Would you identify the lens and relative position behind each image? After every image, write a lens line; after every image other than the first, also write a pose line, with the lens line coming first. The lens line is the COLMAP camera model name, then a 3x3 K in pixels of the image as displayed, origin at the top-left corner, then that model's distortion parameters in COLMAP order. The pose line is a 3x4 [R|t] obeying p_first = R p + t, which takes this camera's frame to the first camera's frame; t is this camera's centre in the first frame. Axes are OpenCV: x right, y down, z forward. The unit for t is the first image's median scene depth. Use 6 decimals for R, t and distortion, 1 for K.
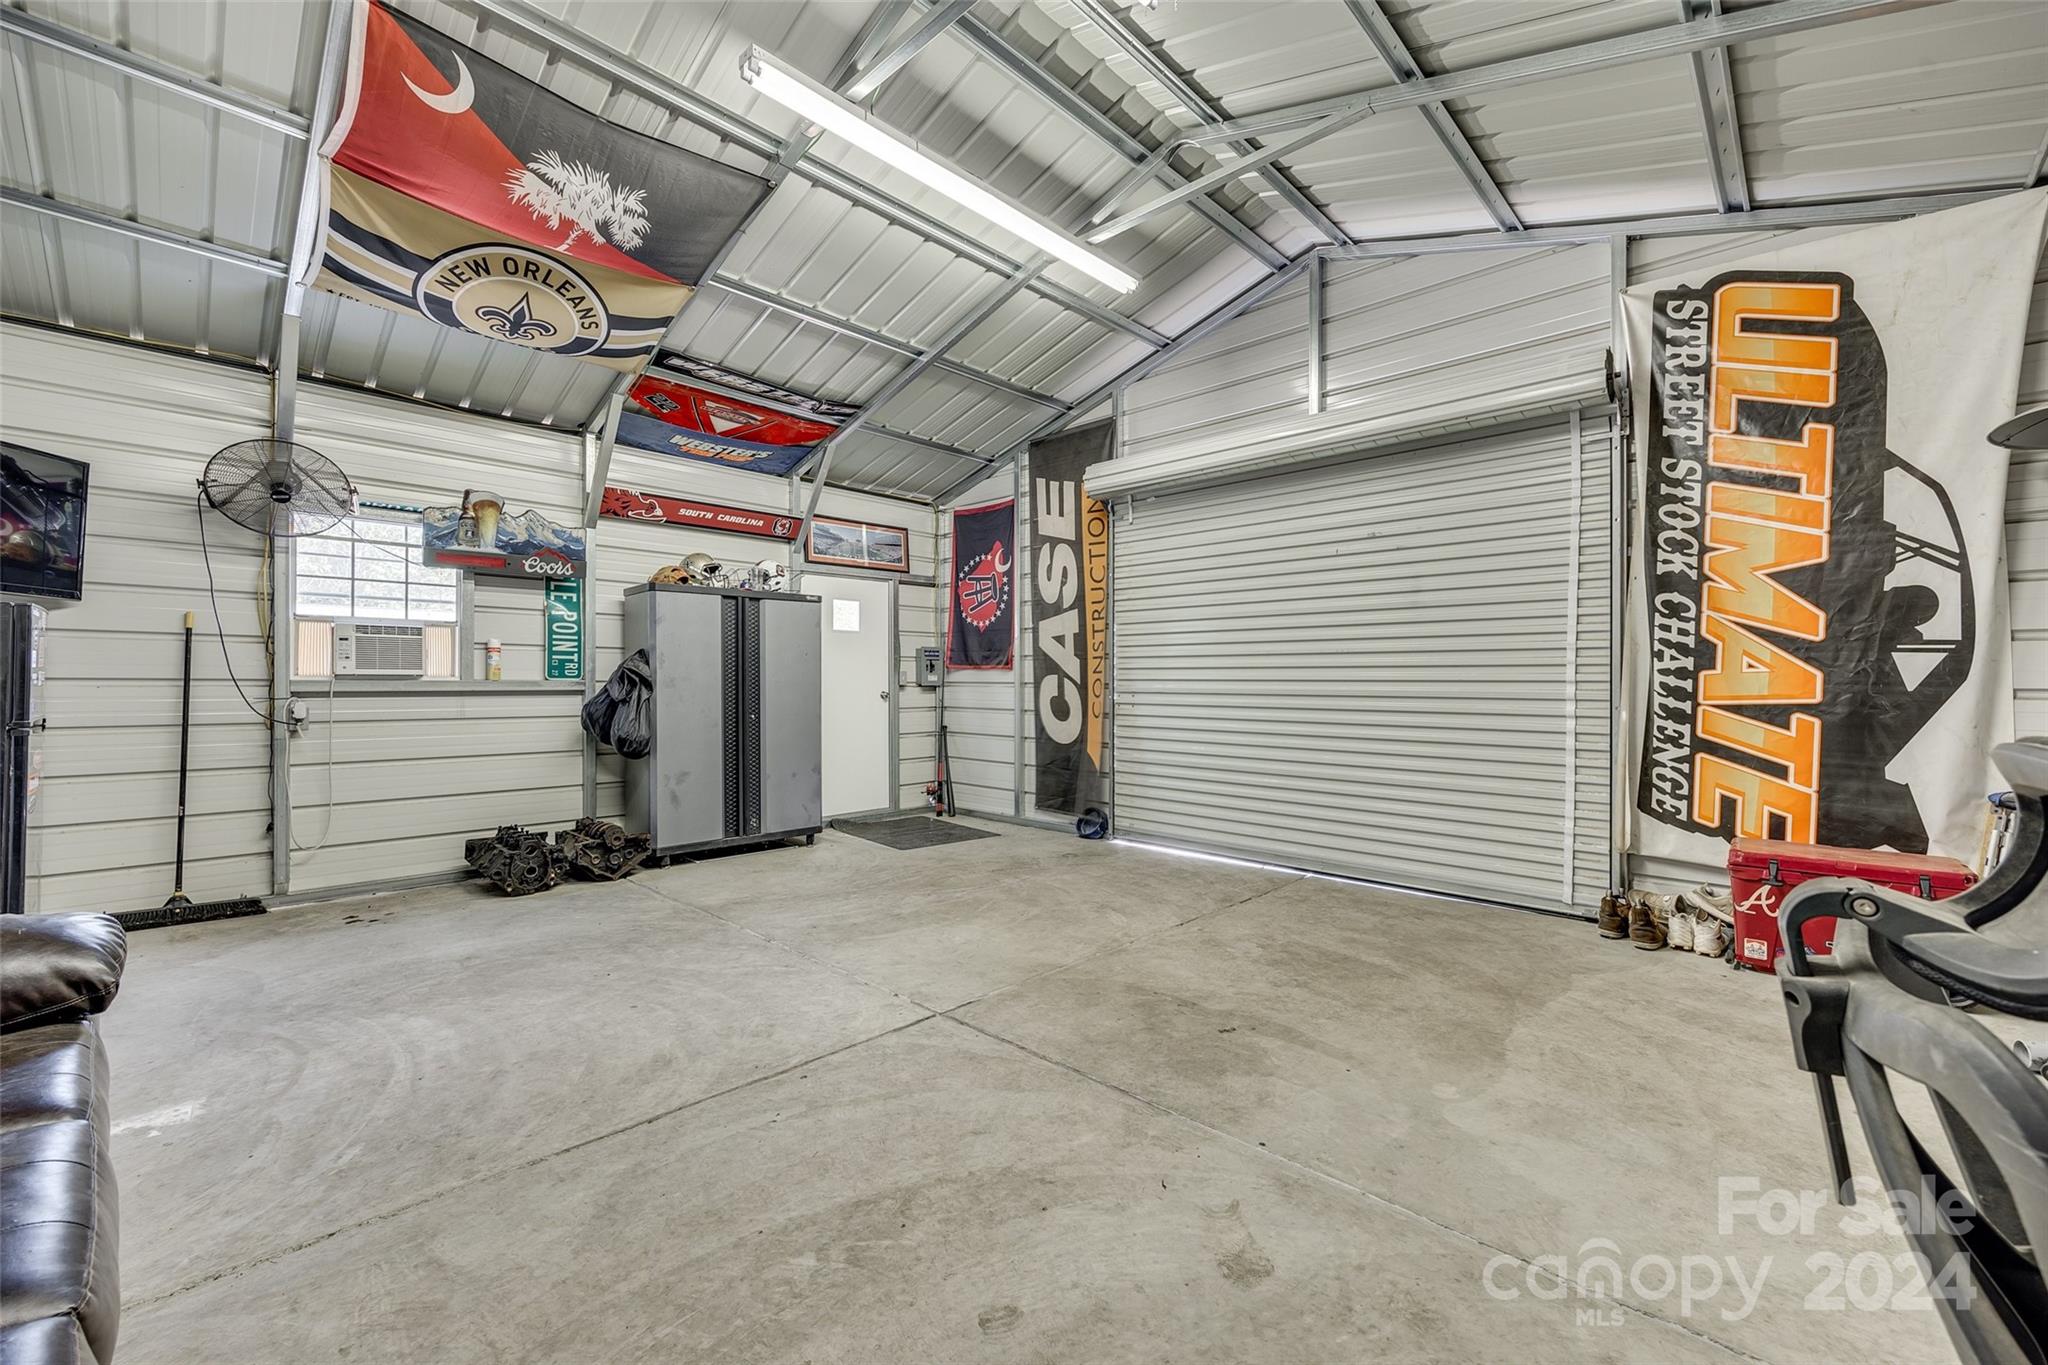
lens RADIAL K [[820.2, 0, 1033.0], [0, 820.2, 680.8], [0, 0, 1]] dist [-0.003362, 0.000111]
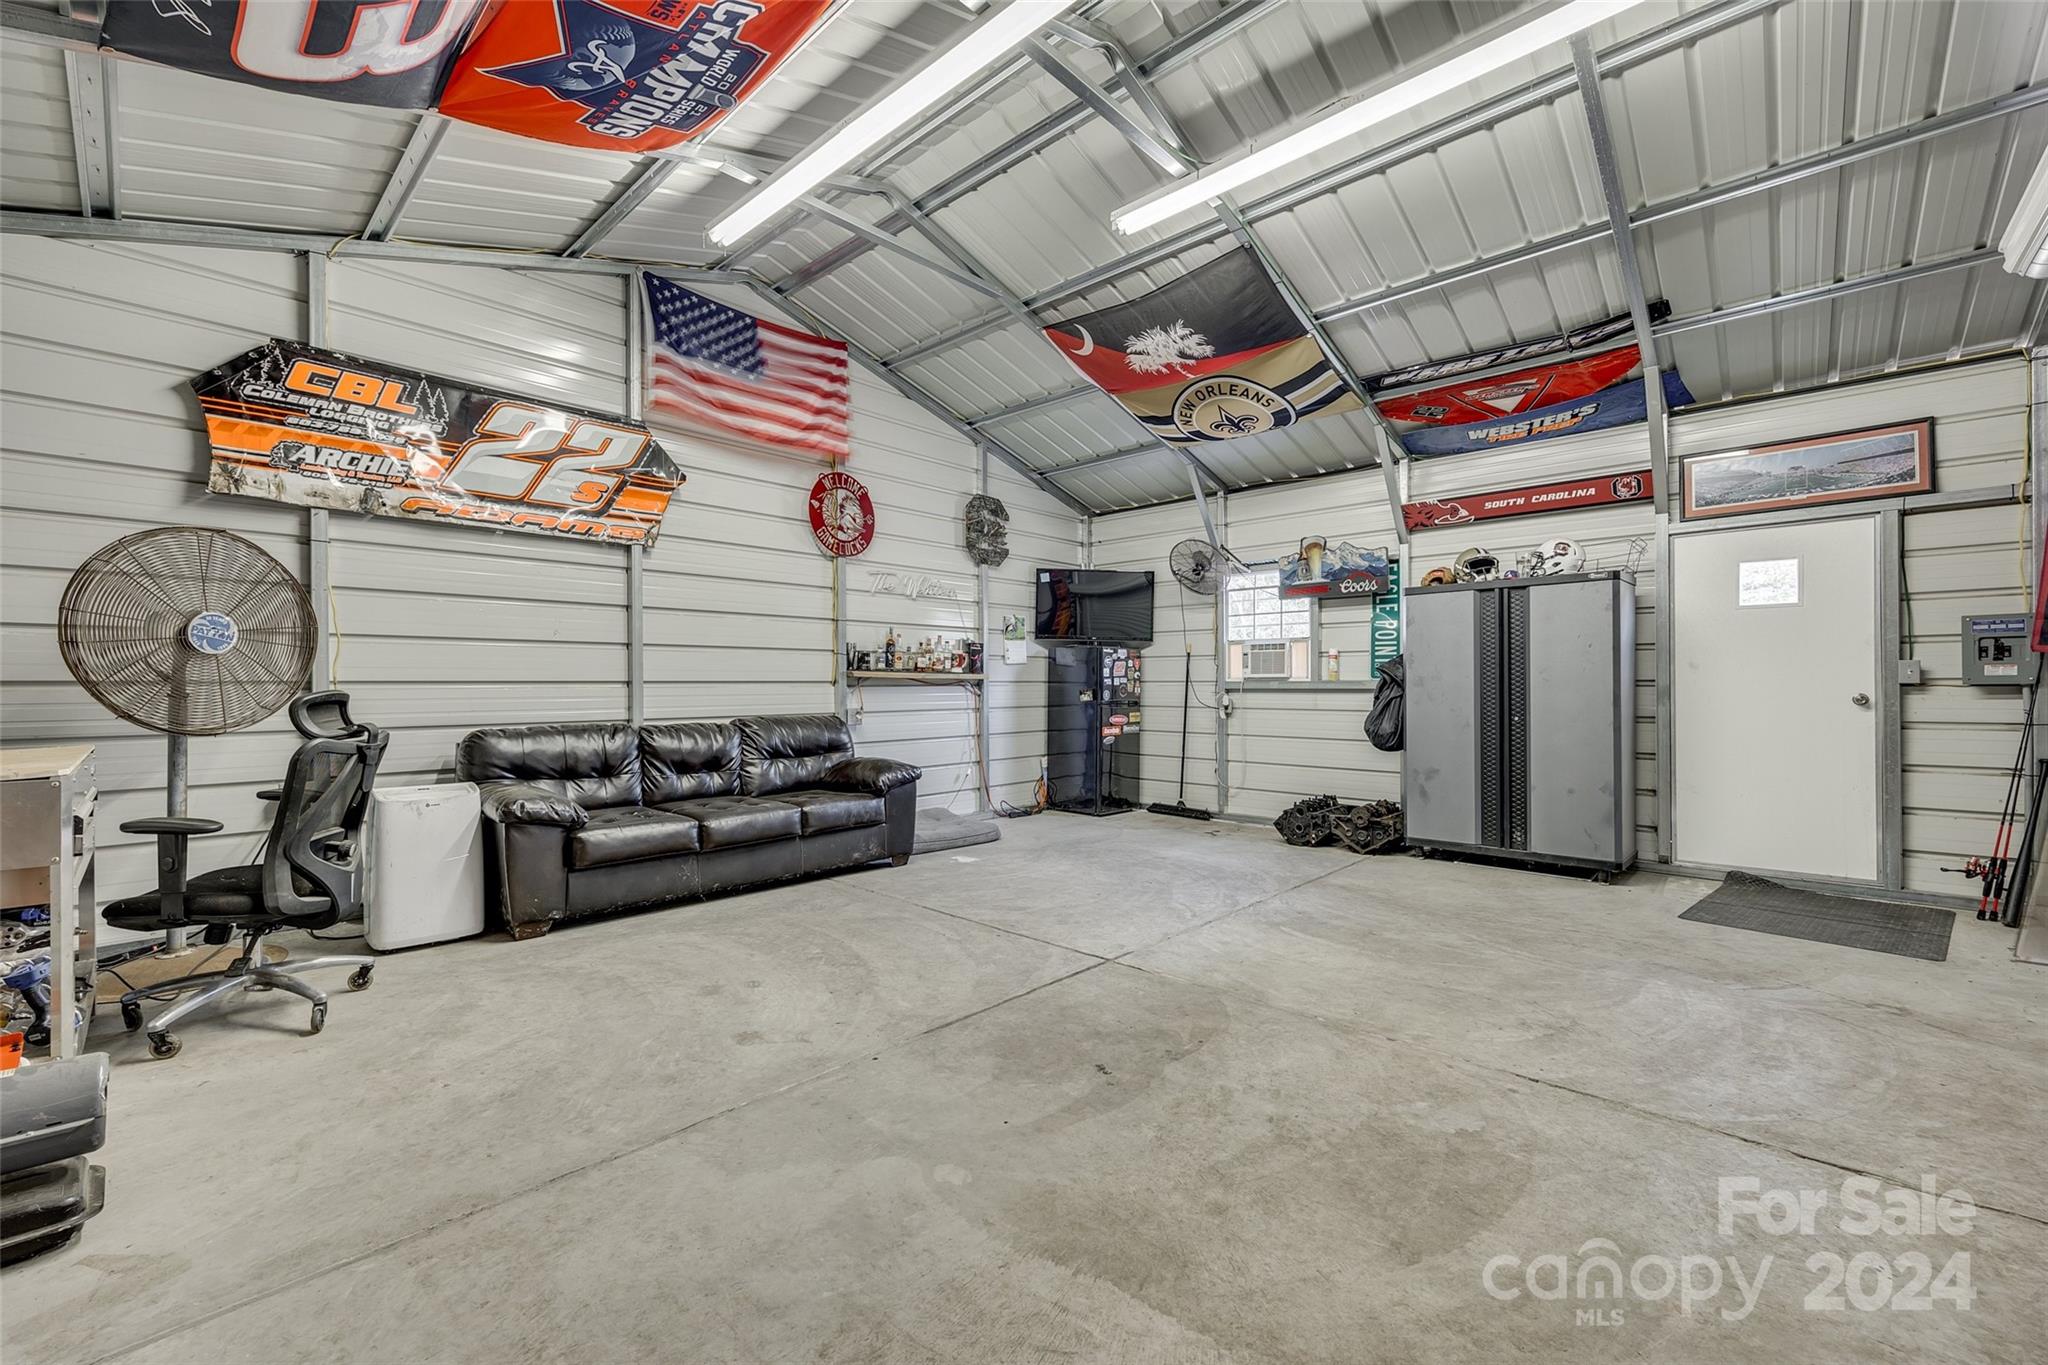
lens RADIAL K [[827.7, 0, 1027.4], [0, 827.7, 694.6], [0, 0, 1]] dist [-0.004449, 0.000169]
pose [[0.019086, 0.010877, -0.999759, 0.750220], [0.005770, 0.999923, 0.010989, 0.005409], [0.999801, -0.005979, 0.019022, 0.599081]]
